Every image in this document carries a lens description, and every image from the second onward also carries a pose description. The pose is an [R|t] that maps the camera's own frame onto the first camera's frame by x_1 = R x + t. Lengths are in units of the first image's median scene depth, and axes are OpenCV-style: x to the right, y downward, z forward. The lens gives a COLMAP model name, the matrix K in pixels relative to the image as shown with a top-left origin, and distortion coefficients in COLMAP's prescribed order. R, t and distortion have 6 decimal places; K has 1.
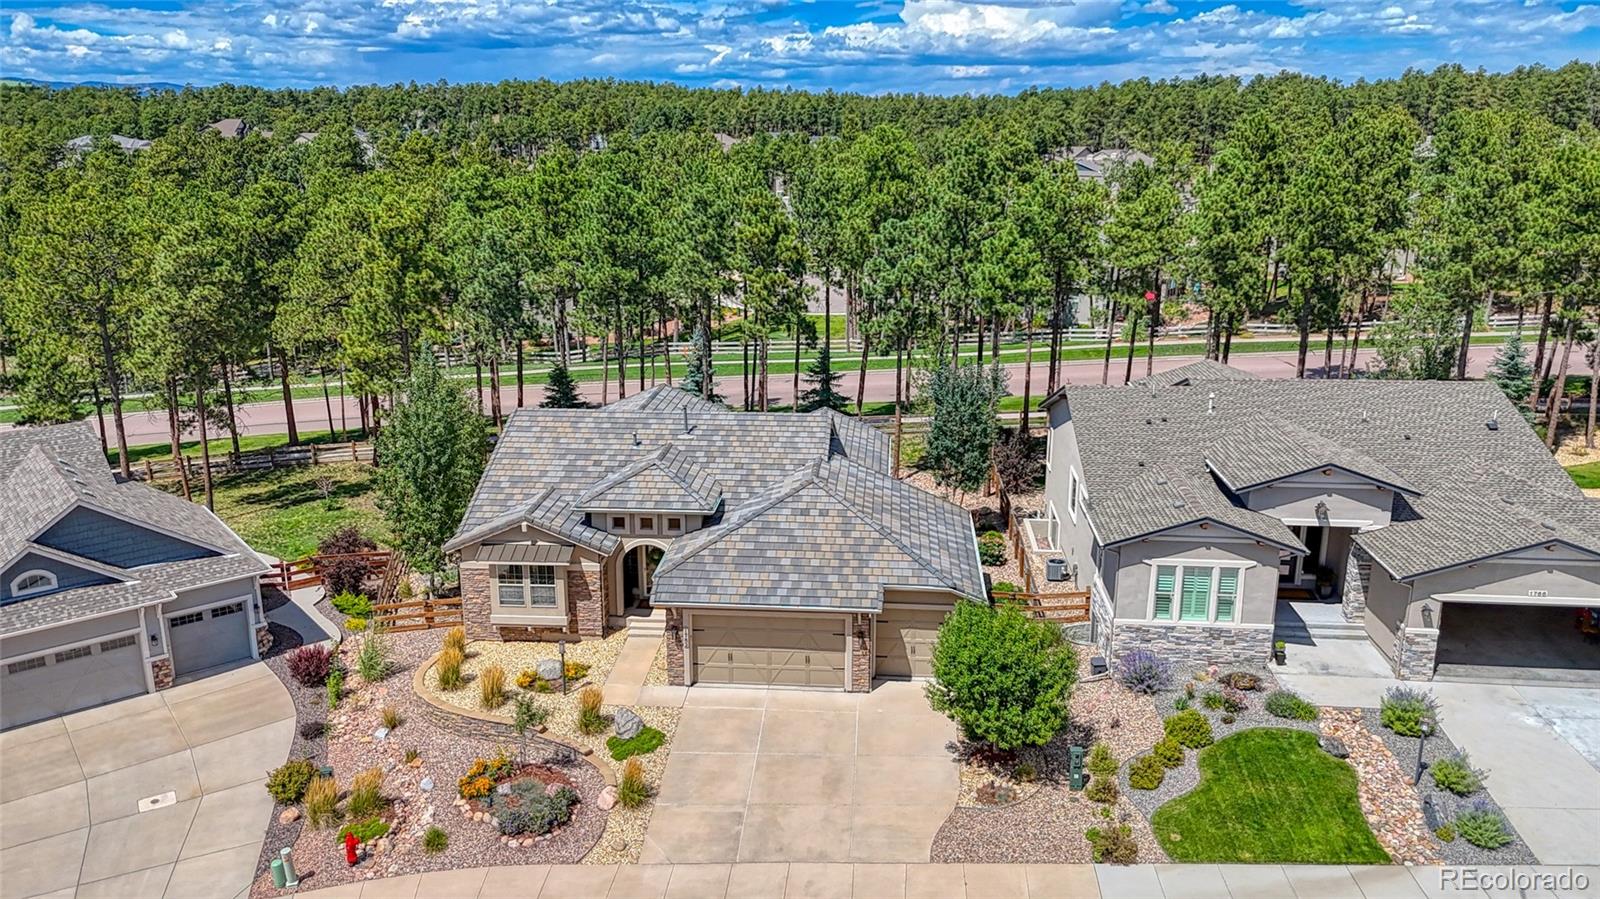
lens RADIAL K [[1169.6, 0, 805.4], [0, 1169.6, 446.0], [0, 0, 1]] dist [0.050264, -0.043032]
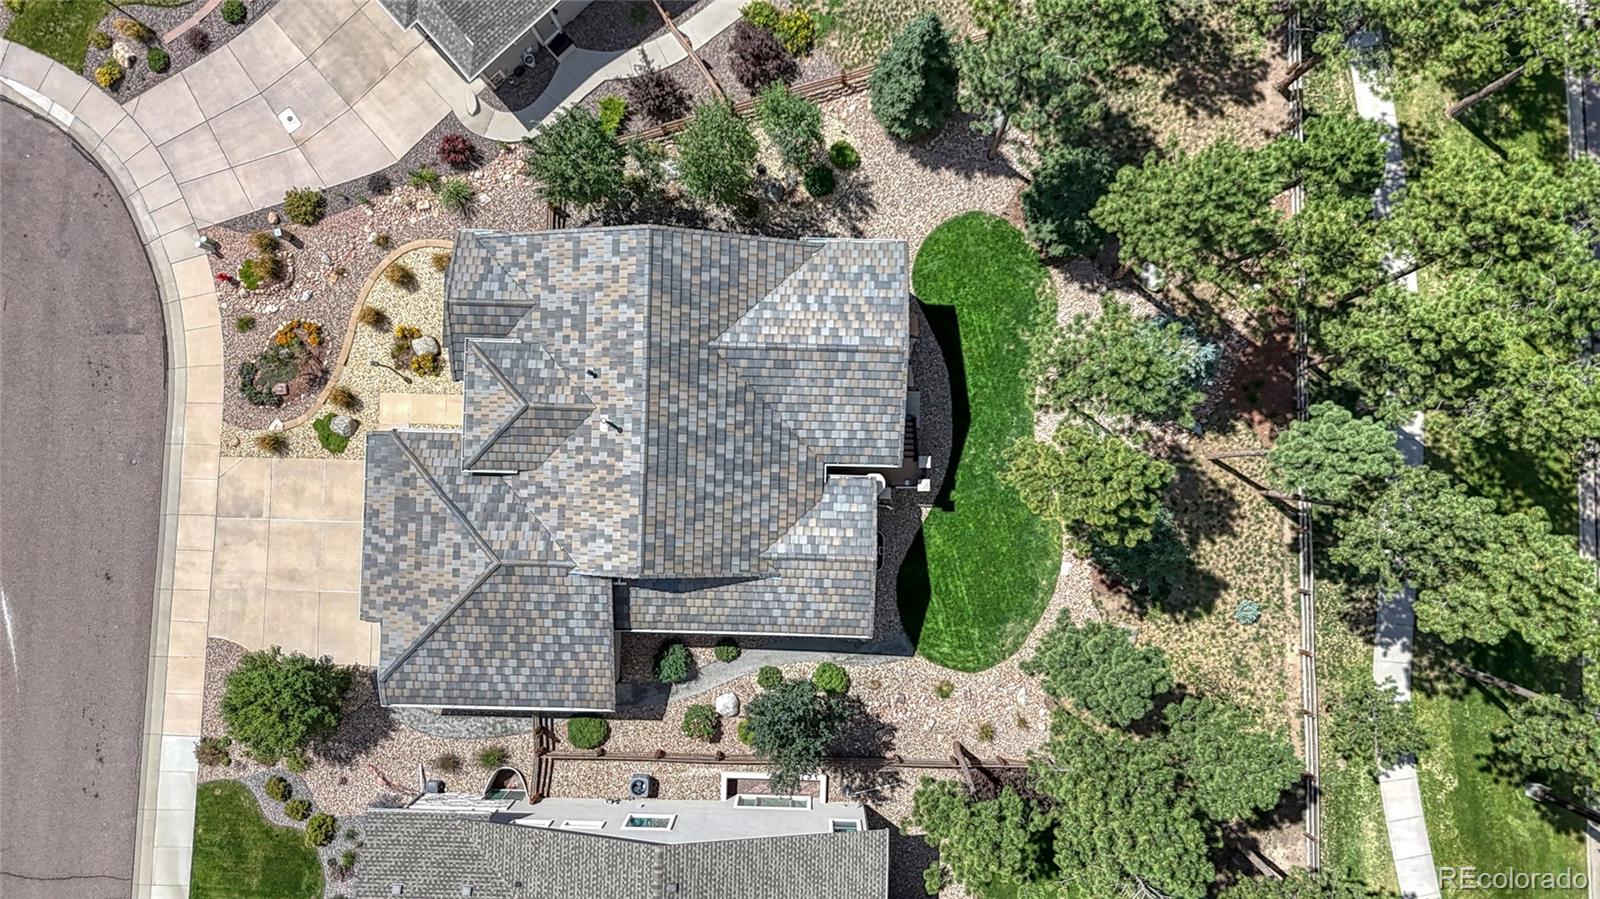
lens RADIAL K [[1169.6, 0, 800.5], [0, 1169.6, 450.7], [0, 0, 1]] dist [0.050264, -0.043032]
pose [[0.049102, 0.998675, -0.015417, -0.069746], [-0.269561, 0.028113, 0.962573, -1.148304], [0.961731, -0.043108, 0.270584, 1.065777]]
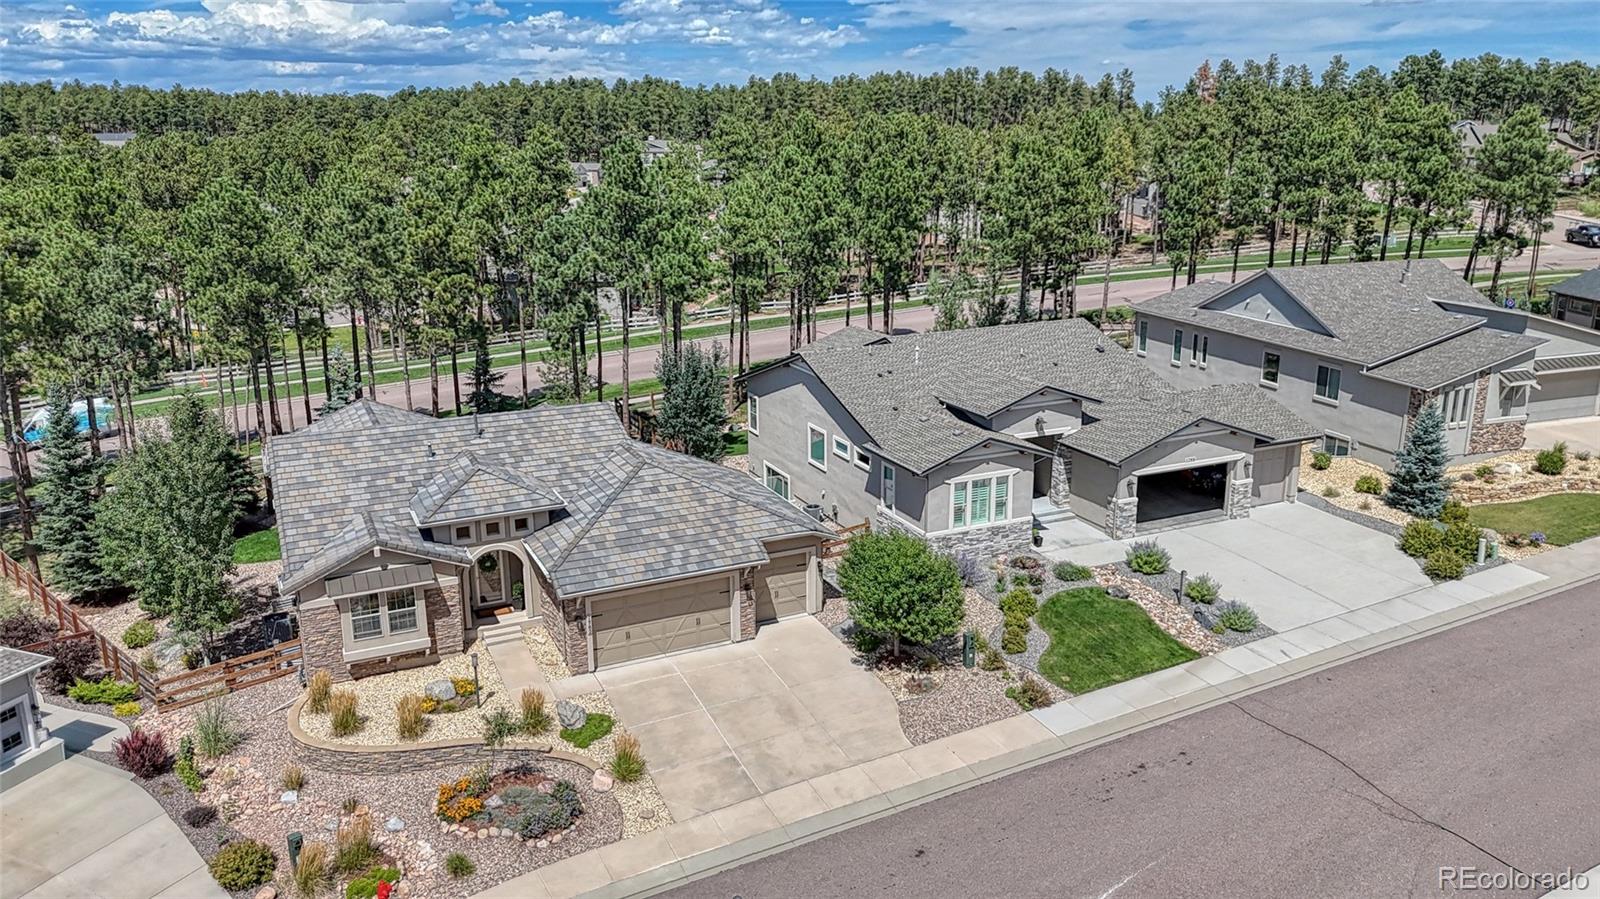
lens RADIAL K [[1169.6, 0, 800.3], [0, 1169.6, 447.4], [0, 0, 1]] dist [0.050264, -0.043032]
pose [[0.869263, -0.137478, 0.474849, -0.401992], [0.137260, 0.989905, 0.035328, -0.000803], [-0.474912, 0.034469, 0.879358, 0.004849]]
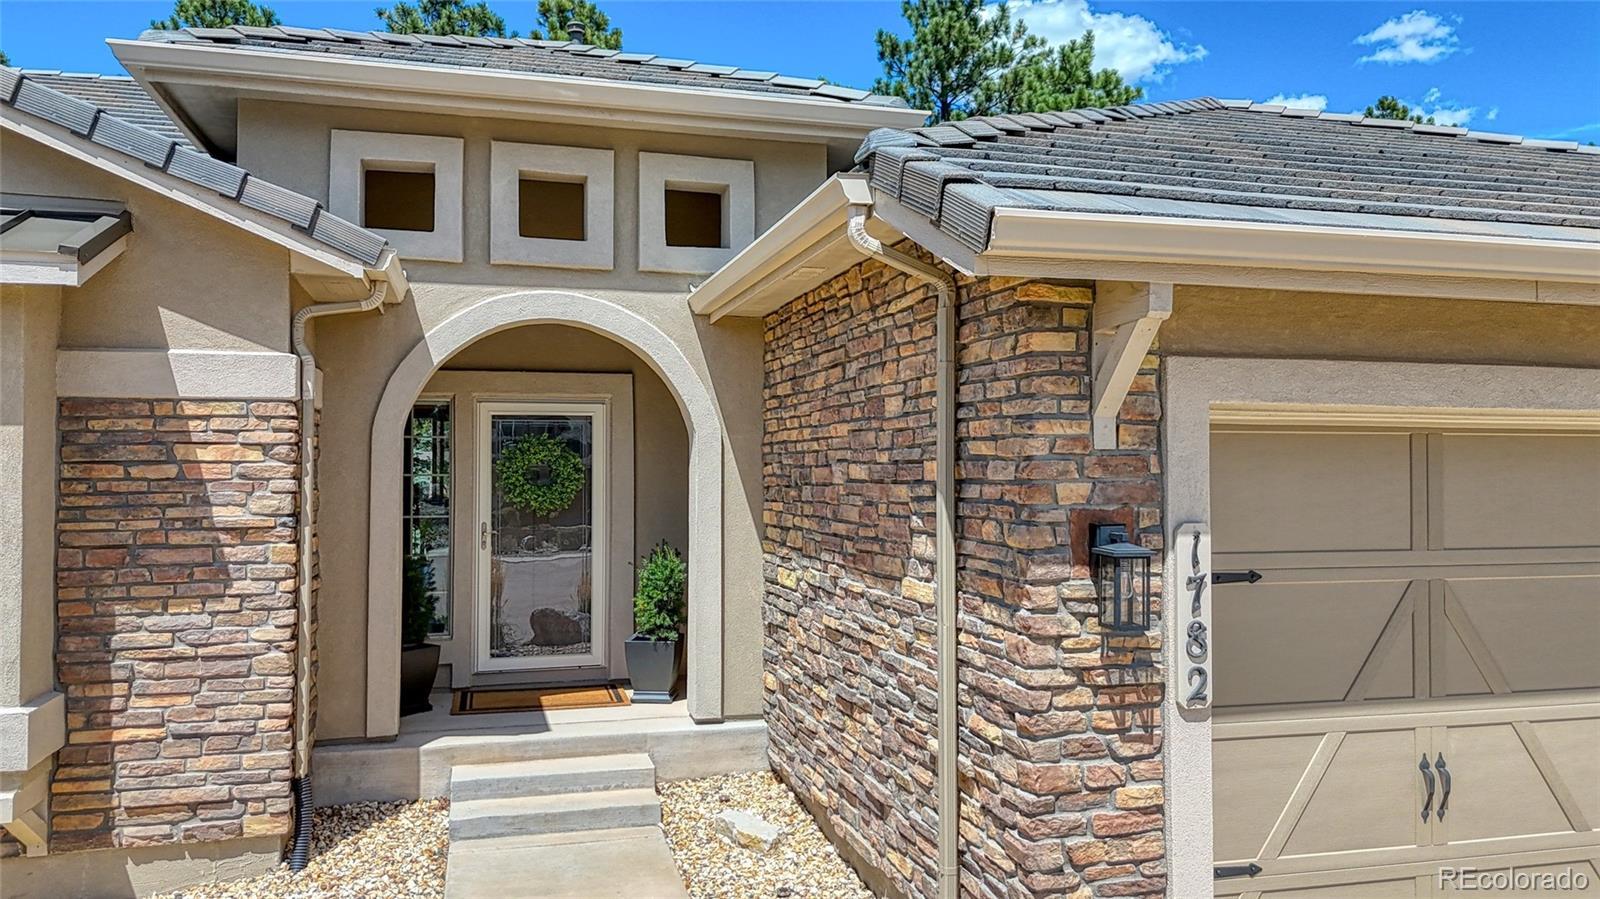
lens RADIAL K [[1169.6, 0, 797.6], [0, 1169.6, 455.6], [0, 0, 1]] dist [0.050264, -0.043032]
pose [[0.943328, 0.006250, 0.331803, -0.175355], [0.085485, 0.961506, -0.261149, 0.173034], [-0.320662, 0.274714, 0.906481, 0.891582]]
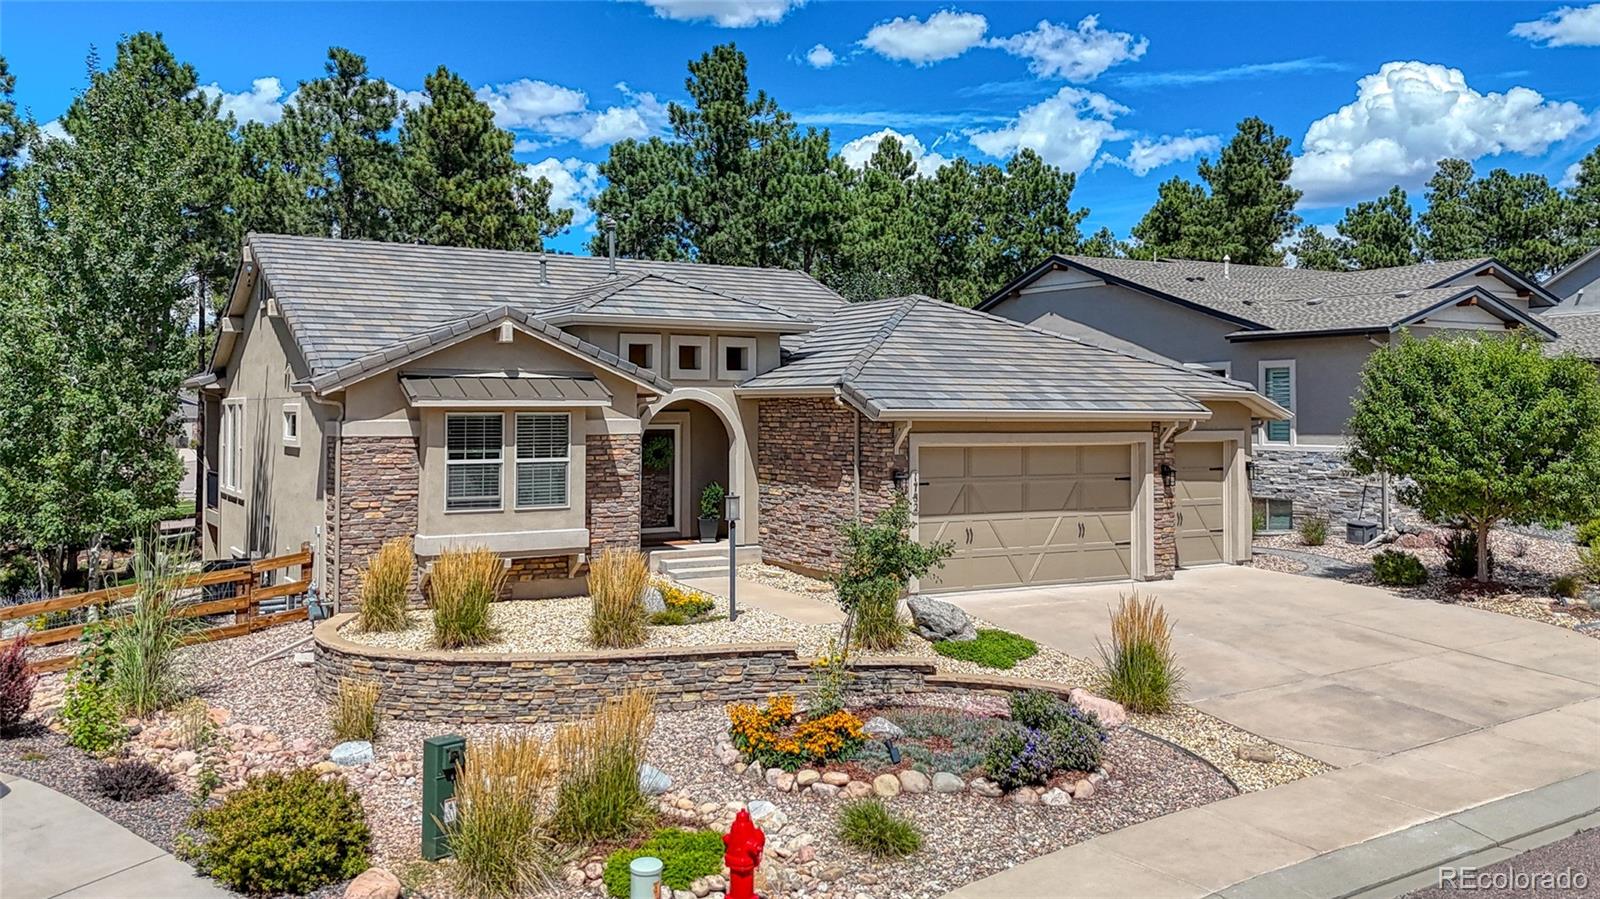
lens RADIAL K [[1342.5, 0, 794.3], [0, 1342.5, 392.7], [0, 0, 1]] dist [0.072588, -0.023980]
pose [[0.824059, 0.012145, 0.566374, -0.475584], [0.145613, 0.961638, -0.232484, 0.248105], [-0.547470, 0.274052, 0.790678, 0.542417]]
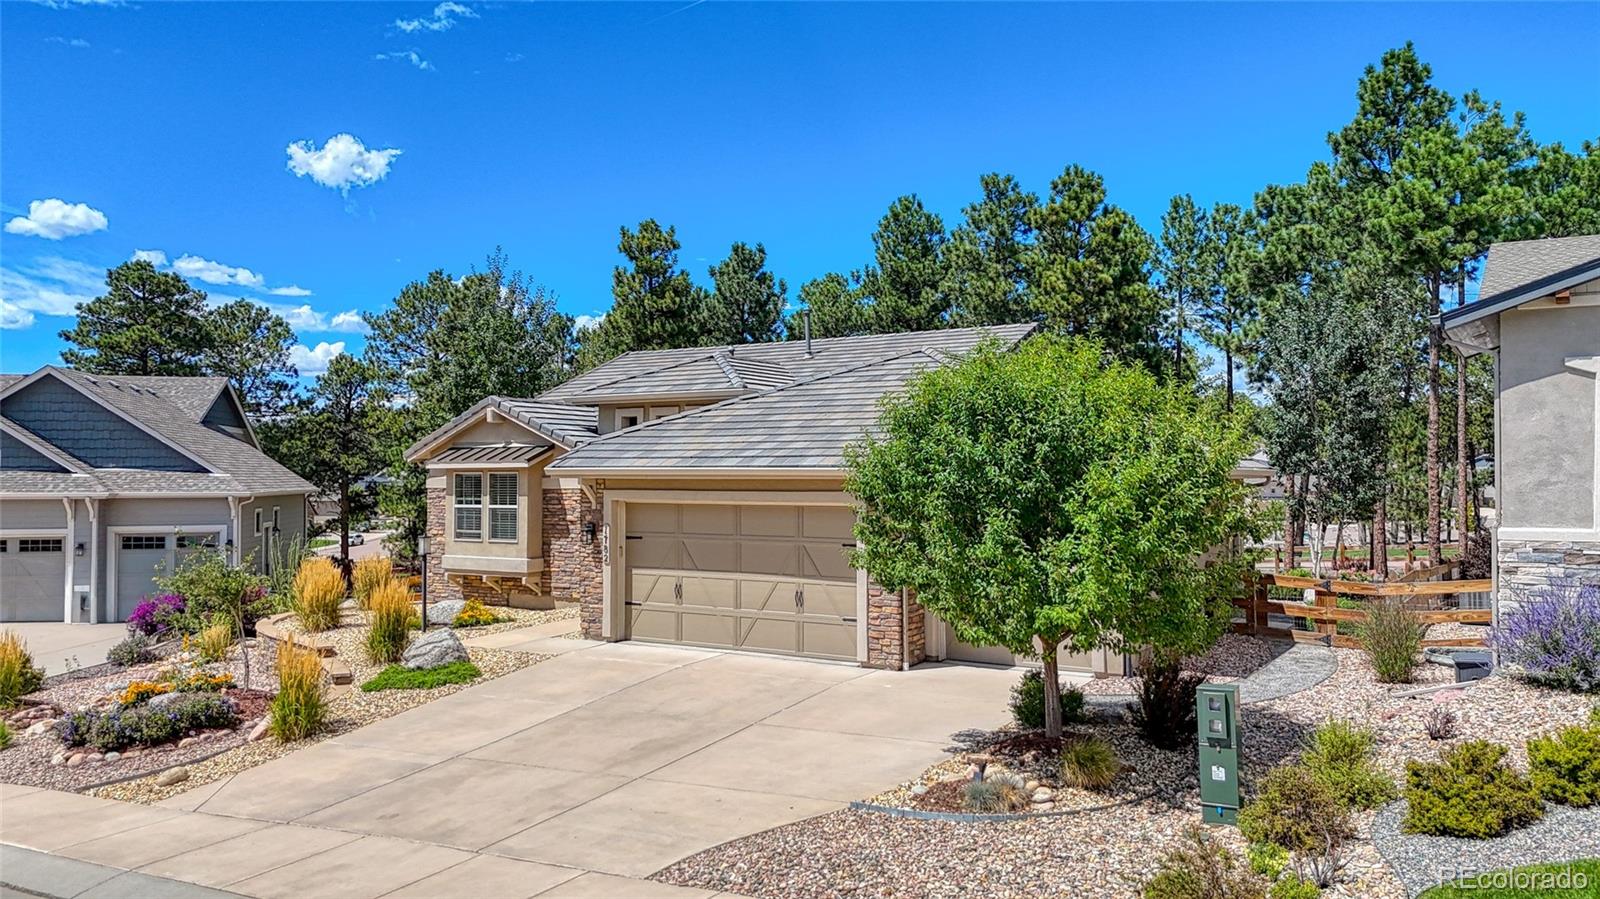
lens RADIAL K [[1169.6, 0, 805.3], [0, 1169.6, 447.5], [0, 0, 1]] dist [0.050264, -0.043032]
pose [[0.887118, -0.011019, -0.461411, 0.238061], [-0.120212, 0.959693, -0.254042, 0.247052], [0.445613, 0.280833, 0.850037, 0.546646]]
